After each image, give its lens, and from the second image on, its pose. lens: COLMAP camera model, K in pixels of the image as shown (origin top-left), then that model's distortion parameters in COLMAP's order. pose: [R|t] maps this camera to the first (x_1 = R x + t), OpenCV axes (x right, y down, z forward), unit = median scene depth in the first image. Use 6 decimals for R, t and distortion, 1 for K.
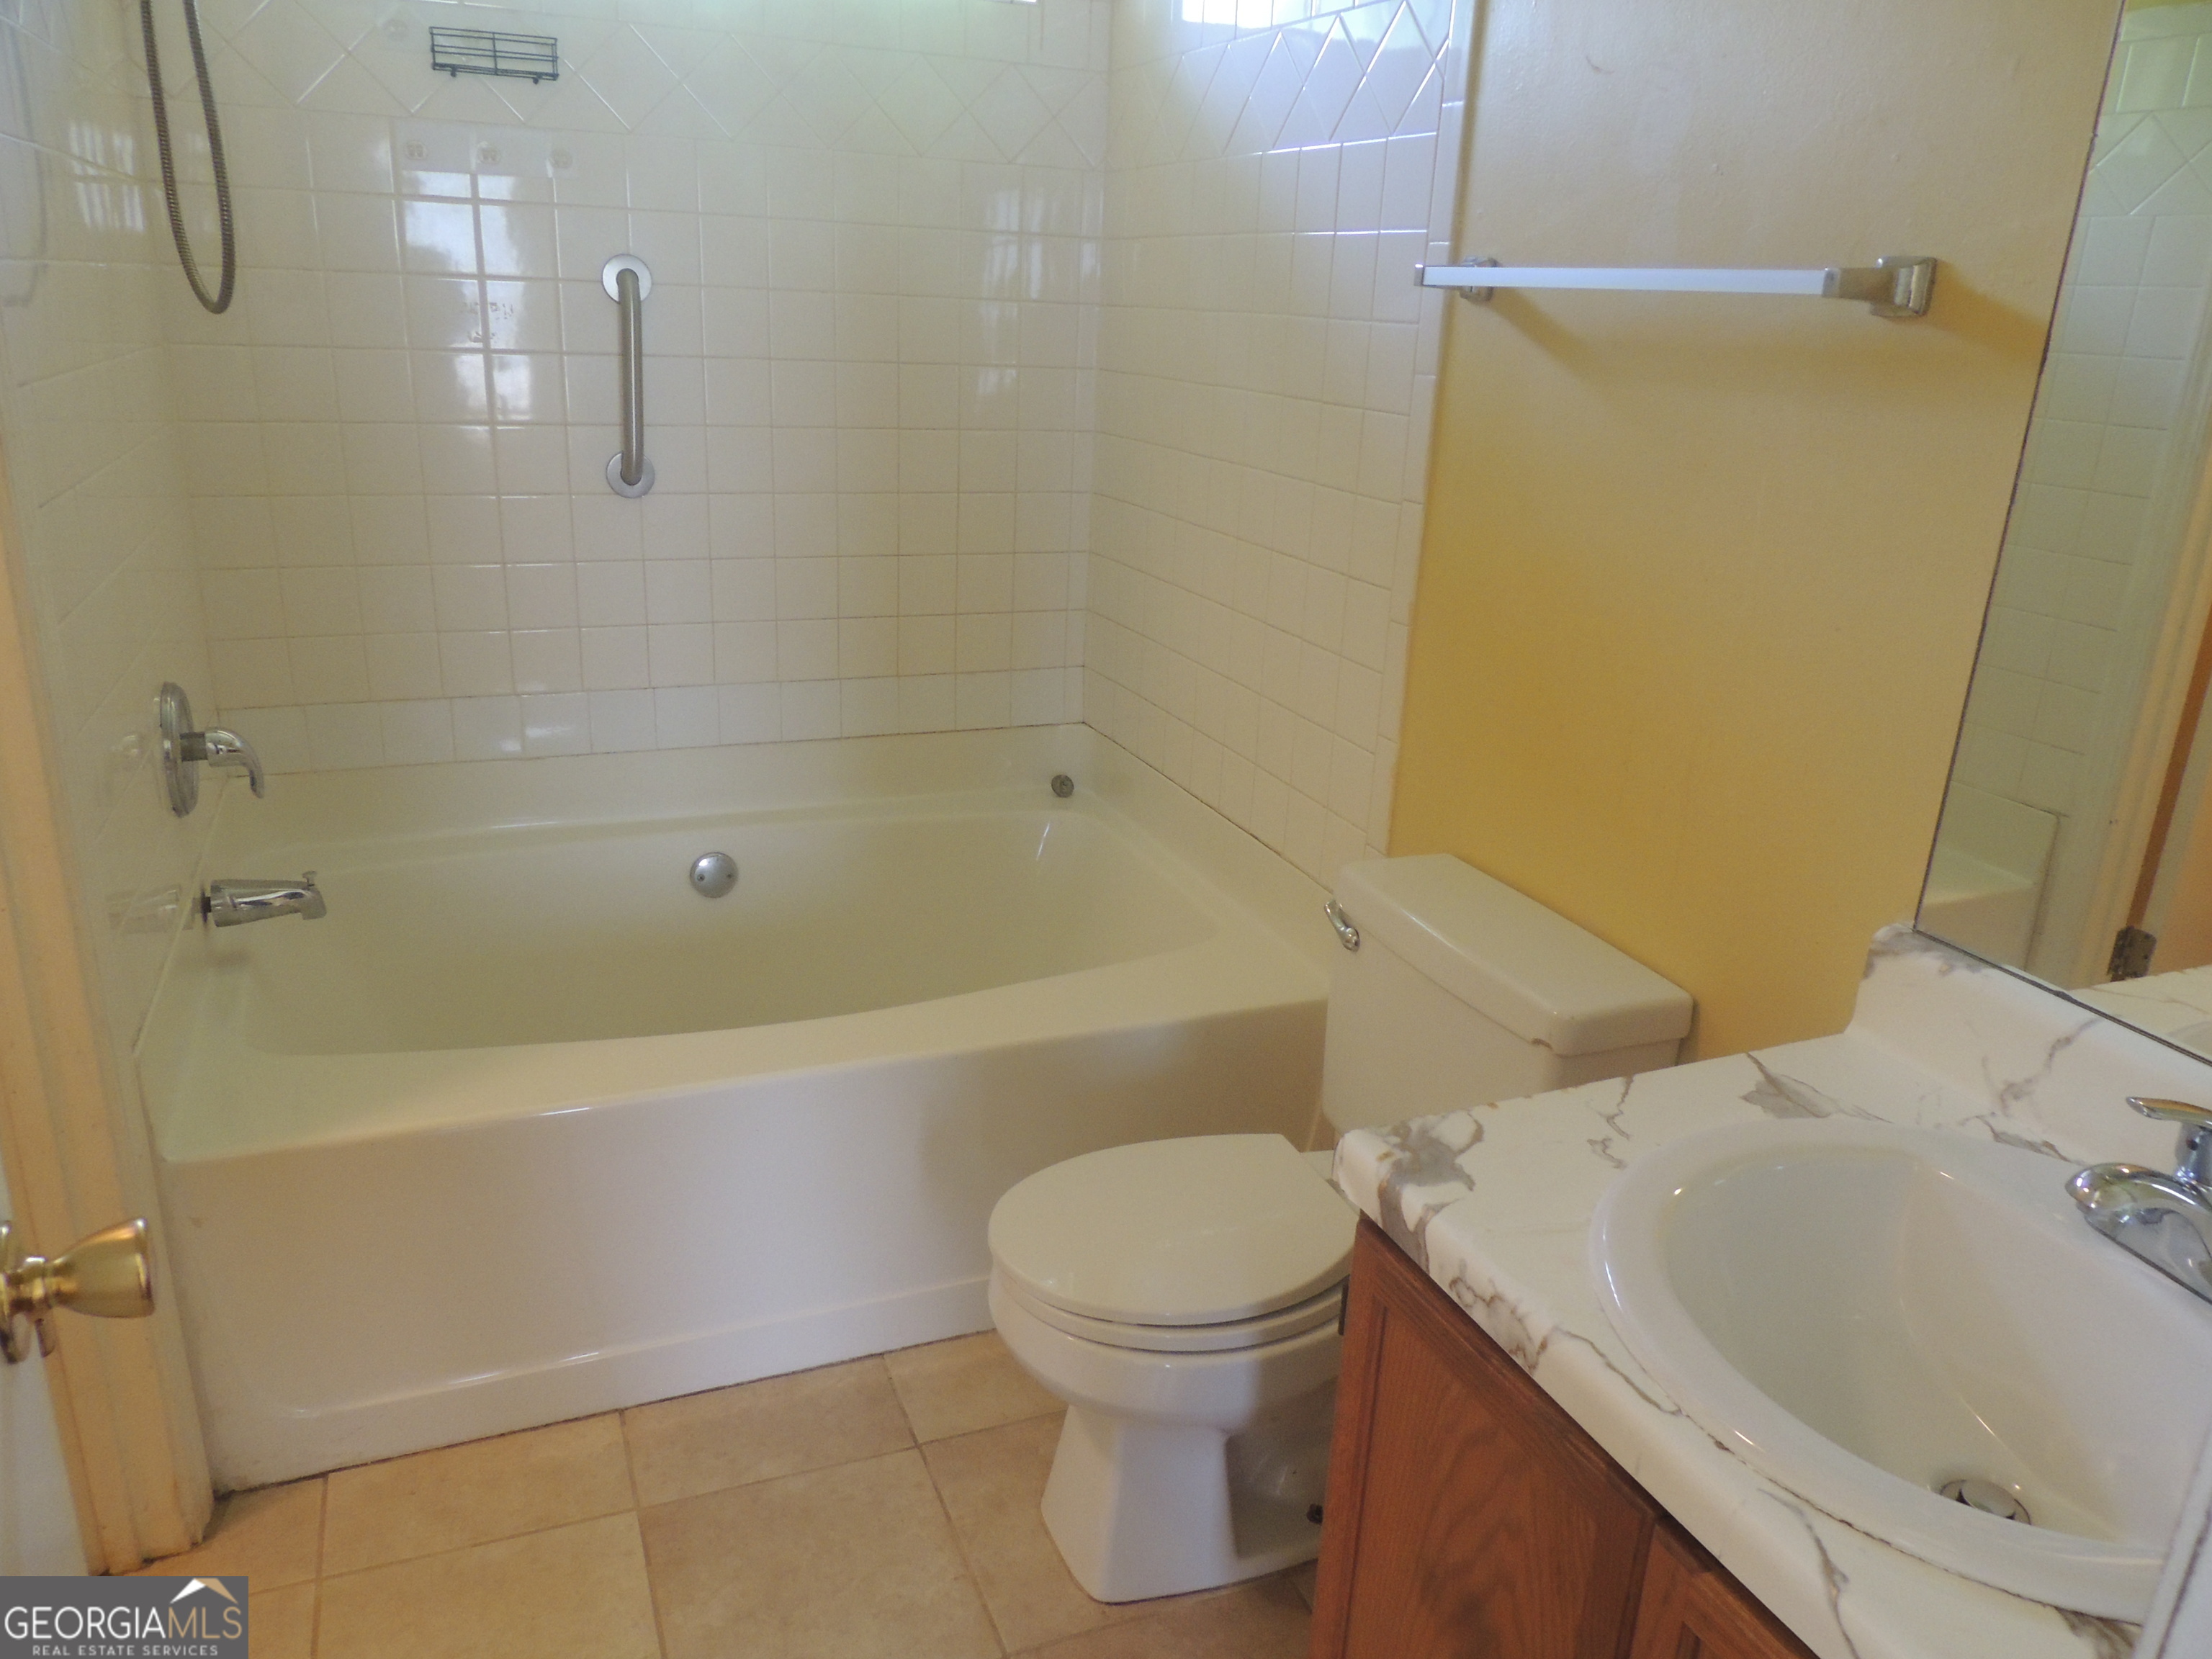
lens RADIAL K [[1575.8, 0, 1102.1], [0, 1575.8, 839.6], [0, 0, 1]] dist [-0.014760, 0.002235]
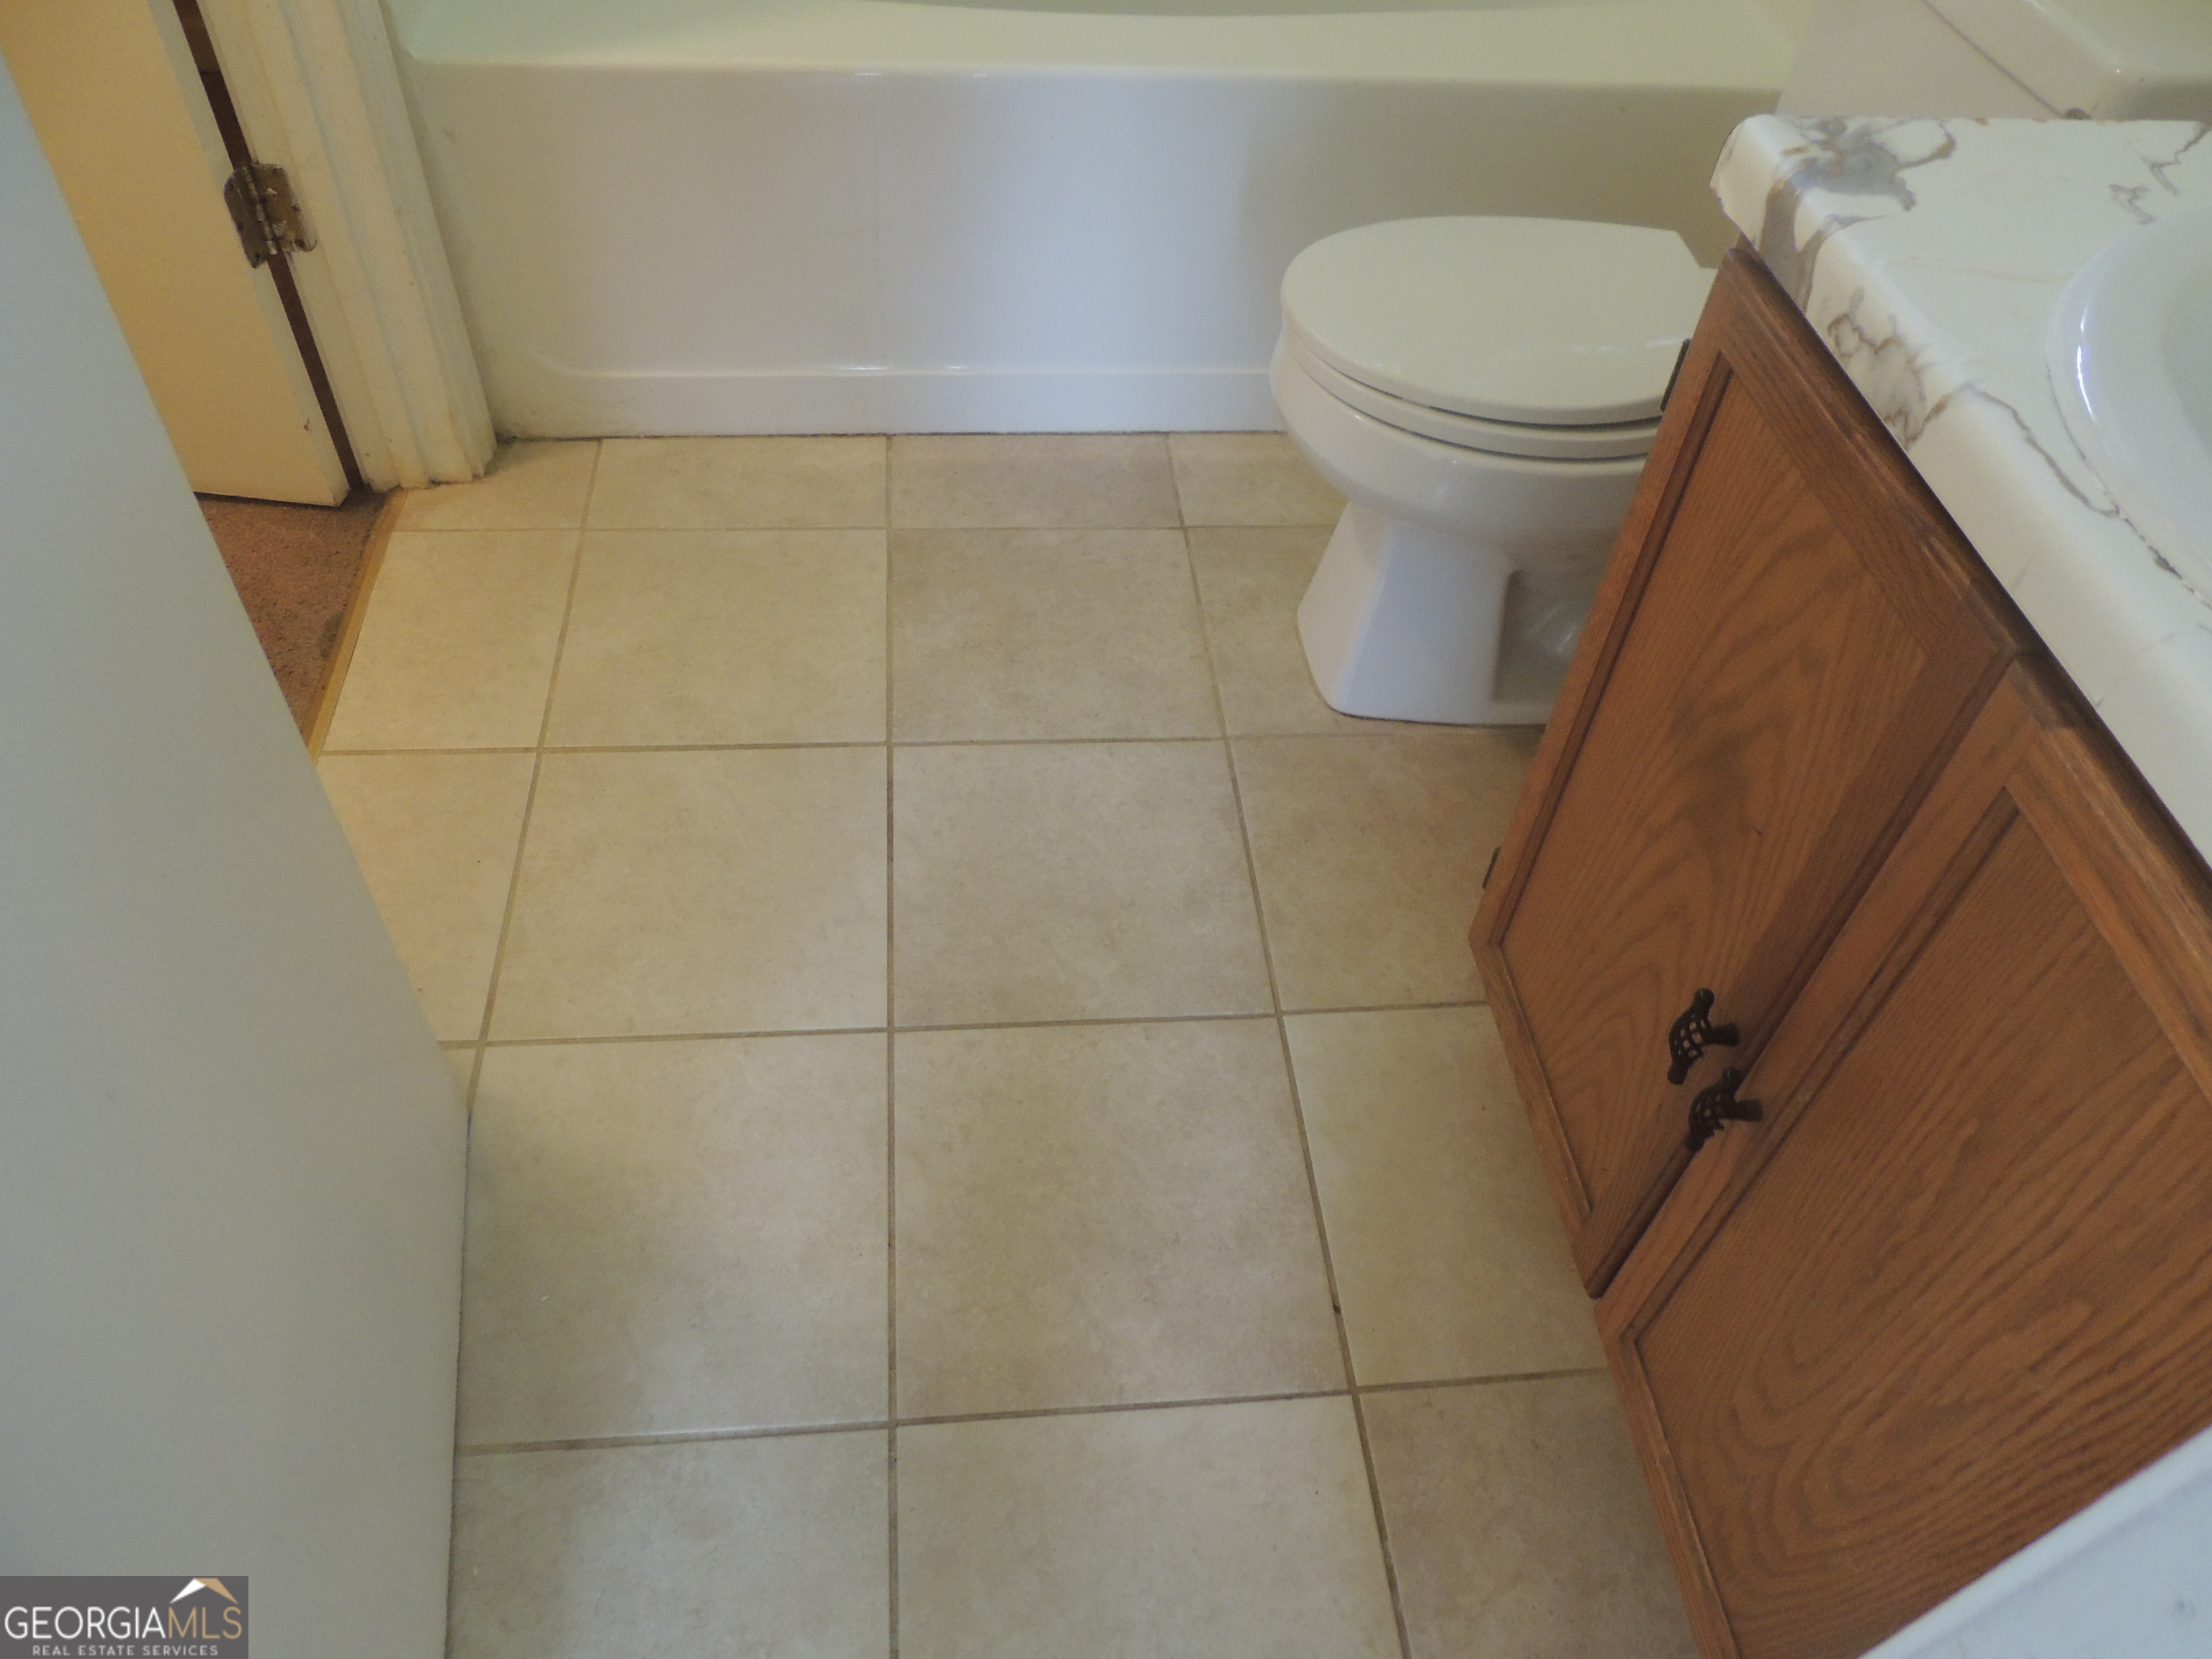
lens RADIAL K [[1575.8, 0, 1113.7], [0, 1575.8, 825.8], [0, 0, 1]] dist [-0.014760, 0.002235]
pose [[0.958532, 0.224706, -0.175283, 0.076023], [-0.114915, 0.867596, 0.483810, 0.152311], [0.260789, -0.443604, 0.857441, 0.185109]]
